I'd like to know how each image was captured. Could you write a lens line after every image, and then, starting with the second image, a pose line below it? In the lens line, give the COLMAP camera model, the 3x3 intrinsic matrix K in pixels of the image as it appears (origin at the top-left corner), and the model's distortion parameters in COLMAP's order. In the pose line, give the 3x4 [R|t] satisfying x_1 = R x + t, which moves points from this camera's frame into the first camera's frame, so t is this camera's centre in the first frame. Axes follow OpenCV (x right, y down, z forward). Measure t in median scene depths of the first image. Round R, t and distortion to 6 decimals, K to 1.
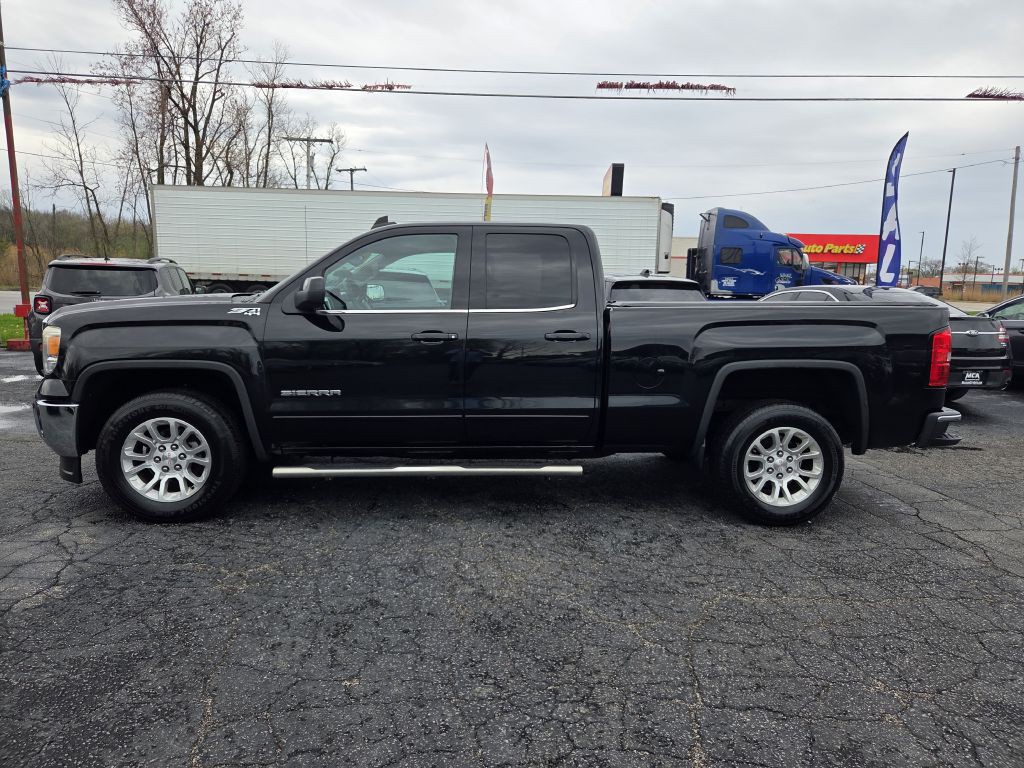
lens RADIAL K [[701.9, 0, 507.2], [0, 701.9, 385.5], [0, 0, 1]] dist [0.070625, -0.051257]
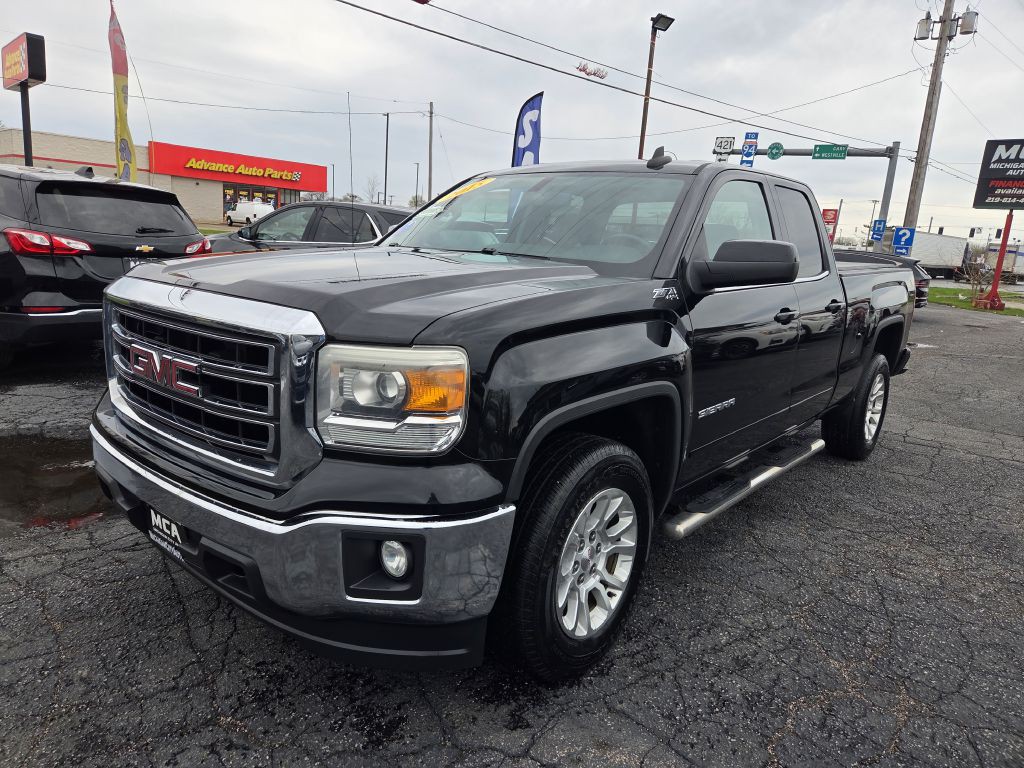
lens RADIAL K [[697.2, 0, 512.0], [0, 697.2, 384.0], [0, 0, 1]] dist [0.070529, -0.052471]
pose [[0.684749, -0.128596, 0.717344, -0.886405], [0.050426, 0.990310, 0.129395, -0.110028], [-0.727032, -0.052430, 0.684598, 0.656537]]
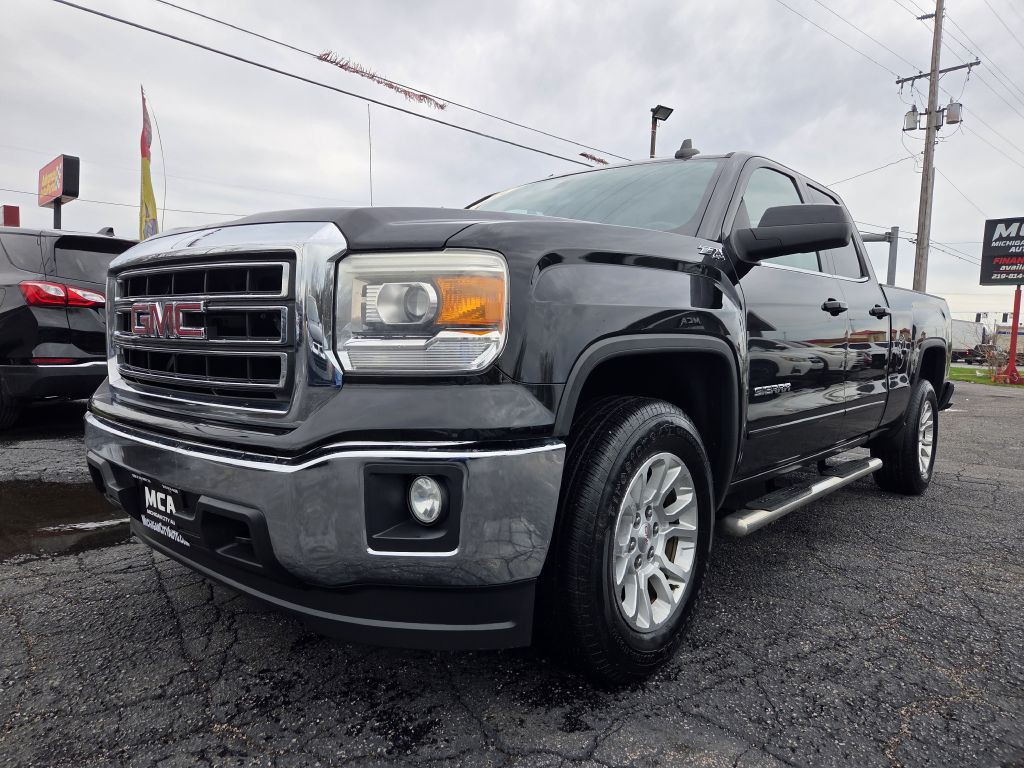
lens RADIAL K [[698.6, 0, 514.7], [0, 698.6, 375.4], [0, 0, 1]] dist [0.066345, -0.048071]
pose [[0.692834, -0.037296, 0.720132, -0.867751], [0.077620, 0.996716, -0.023058, -0.004916], [-0.716907, 0.071872, 0.693454, 0.708579]]
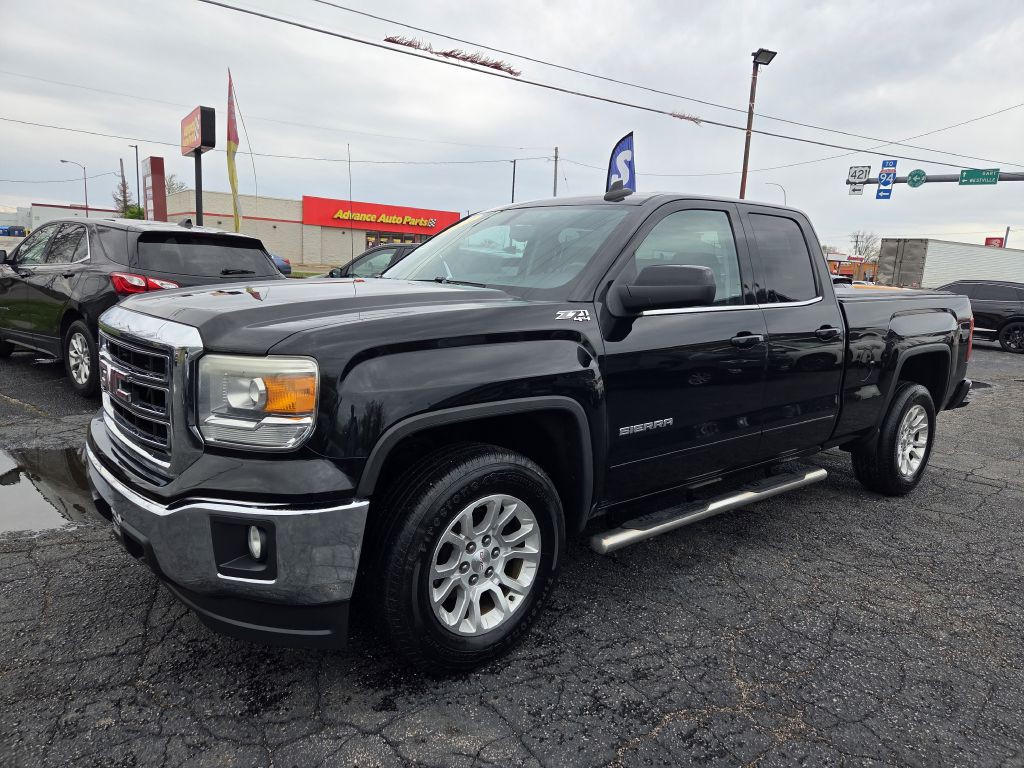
lens RADIAL K [[698.5, 0, 528.0], [0, 698.5, 381.7], [0, 0, 1]] dist [0.075925, -0.058877]
pose [[0.796399, -0.082358, 0.599138, -0.776753], [0.055627, 0.996460, 0.063031, -0.084443], [-0.602208, -0.016870, 0.798161, 0.490857]]
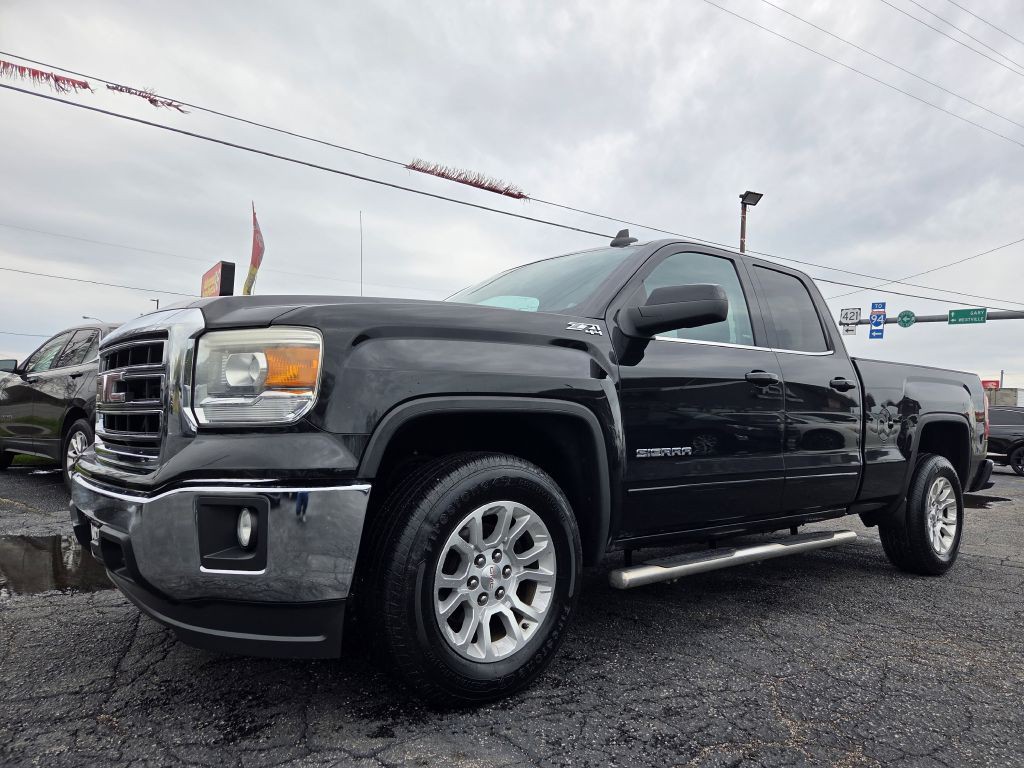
lens RADIAL K [[699.9, 0, 532.4], [0, 699.9, 390.4], [0, 0, 1]] dist [0.072110, -0.053910]
pose [[0.796531, 0.028302, 0.603935, -0.771166], [0.066084, 0.988843, -0.133499, 0.033088], [-0.600975, 0.146247, 0.785774, 0.520124]]
